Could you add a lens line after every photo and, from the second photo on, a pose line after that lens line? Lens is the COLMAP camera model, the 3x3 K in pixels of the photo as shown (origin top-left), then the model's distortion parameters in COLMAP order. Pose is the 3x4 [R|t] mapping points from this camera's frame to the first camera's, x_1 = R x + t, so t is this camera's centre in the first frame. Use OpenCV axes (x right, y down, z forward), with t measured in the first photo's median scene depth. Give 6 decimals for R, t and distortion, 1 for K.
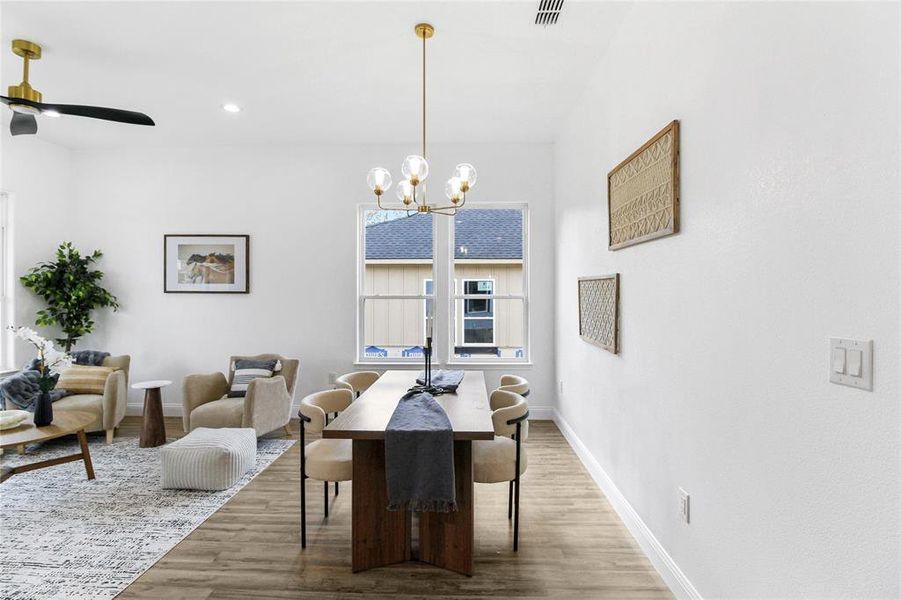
lens RADIAL K [[433.7, 0, 443.7], [0, 433.7, 296.7], [0, 0, 1]] dist [-0.012583, -0.004146]
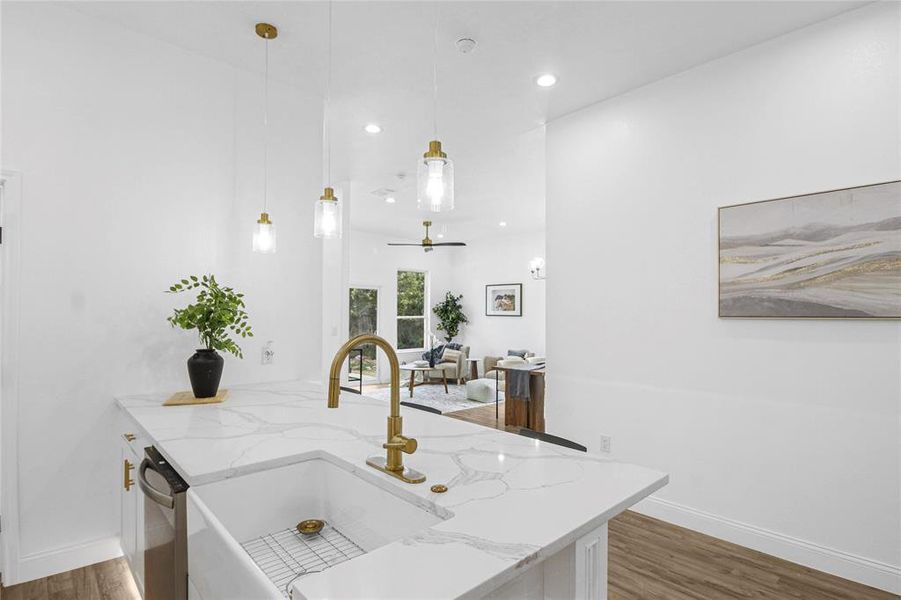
lens RADIAL K [[433.7, 0, 450.7], [0, 433.7, 305.2], [0, 0, 1]] dist [-0.012583, -0.004146]
pose [[0.702010, -0.011615, -0.712073, 0.642074], [-0.009481, 0.999626, -0.025652, -0.004858], [0.712104, 0.024759, 0.701637, -0.484729]]
